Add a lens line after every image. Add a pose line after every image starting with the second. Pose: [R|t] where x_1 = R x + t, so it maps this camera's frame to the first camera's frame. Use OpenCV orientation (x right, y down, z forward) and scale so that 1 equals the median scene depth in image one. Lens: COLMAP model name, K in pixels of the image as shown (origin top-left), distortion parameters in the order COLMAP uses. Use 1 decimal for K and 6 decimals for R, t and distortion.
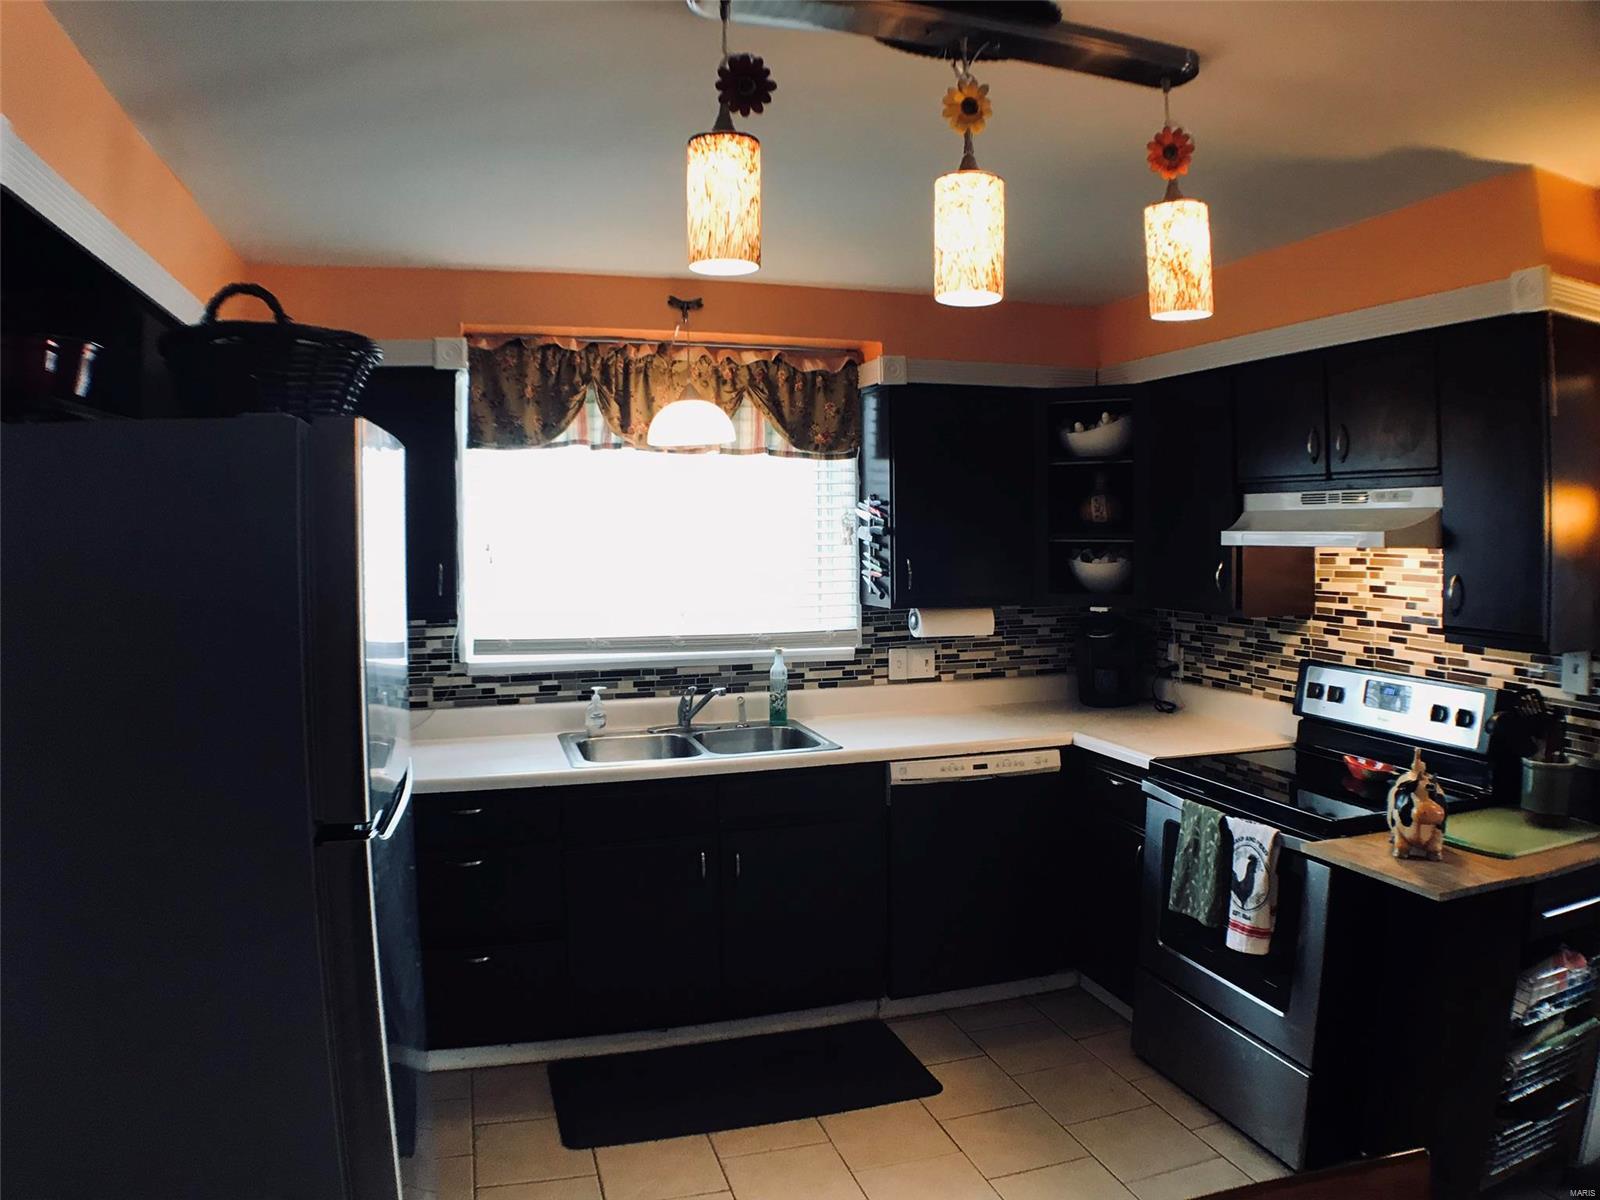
lens RADIAL K [[1049.9, 0, 789.3], [0, 1049.9, 588.6], [0, 0, 1]] dist [-0.158097, 0.003815]
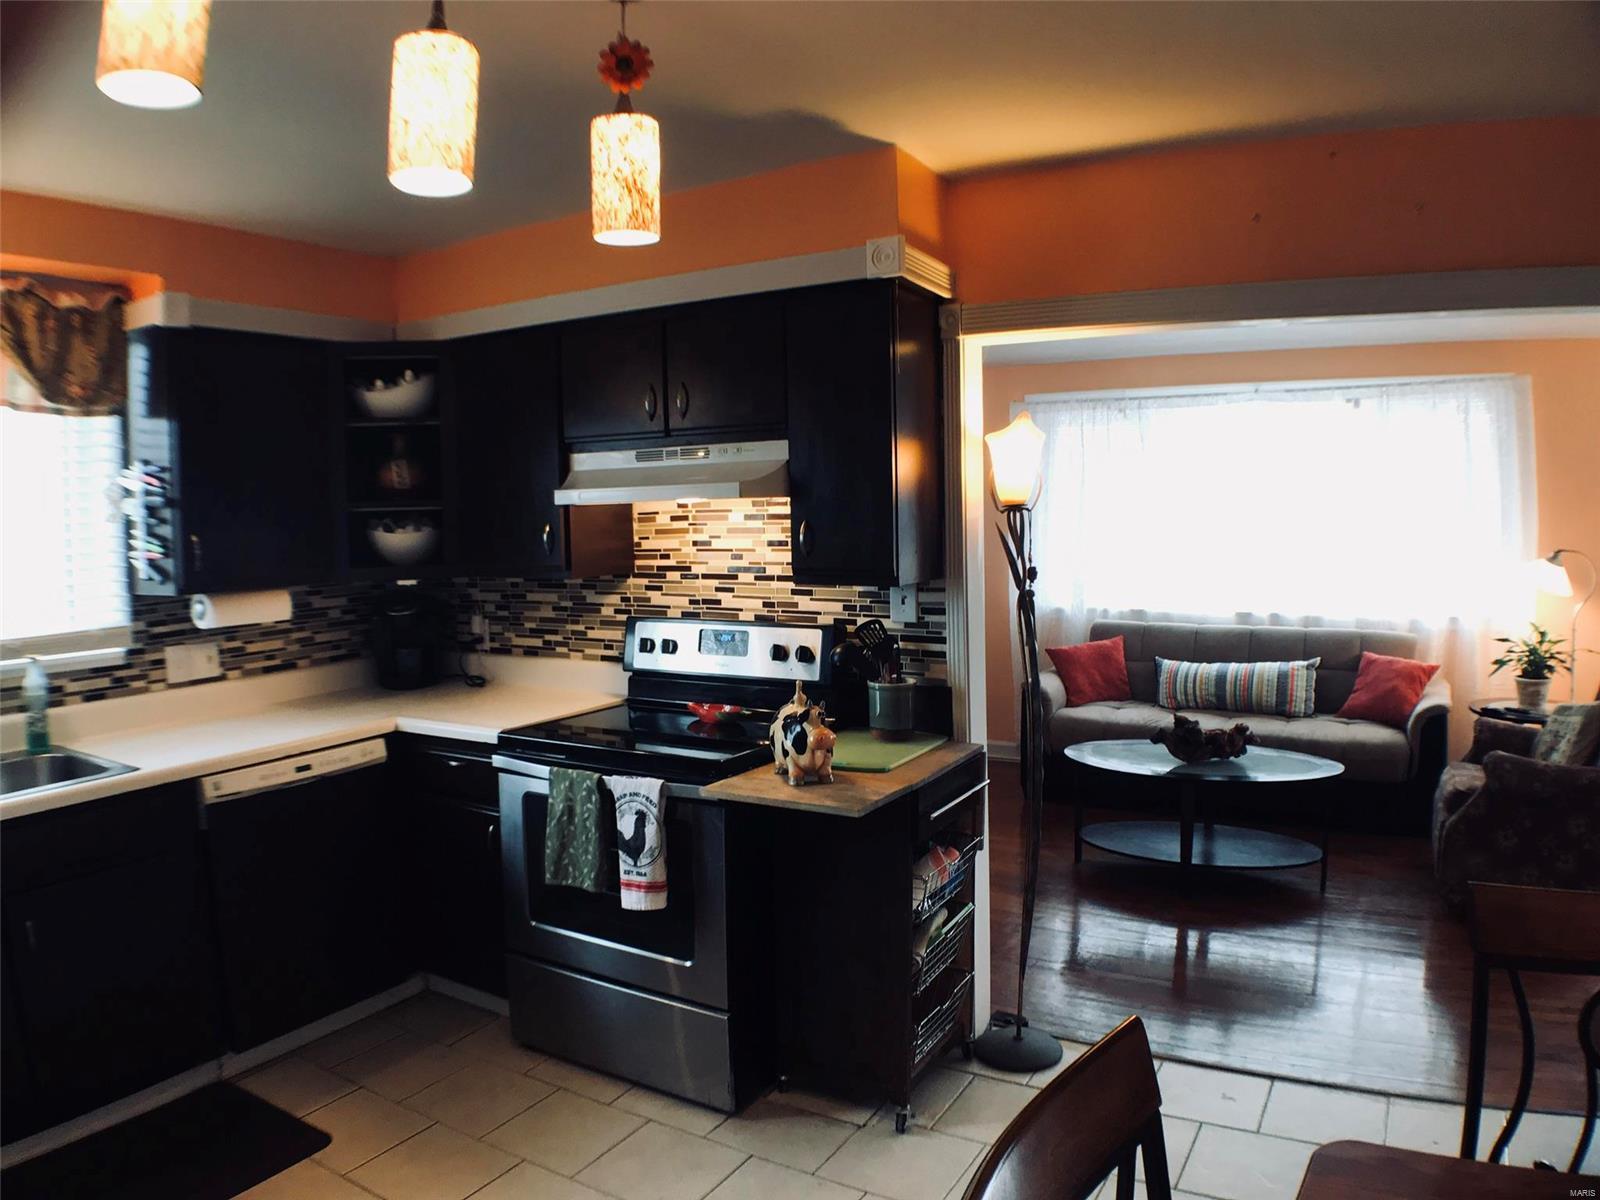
lens RADIAL K [[1049.9, 0, 789.3], [0, 1049.9, 588.6], [0, 0, 1]] dist [-0.158097, 0.003815]
pose [[0.729980, -0.060670, 0.680771, -0.091740], [0.053448, 0.998069, 0.031637, 0.017081], [-0.681376, 0.013292, 0.731813, 0.112304]]
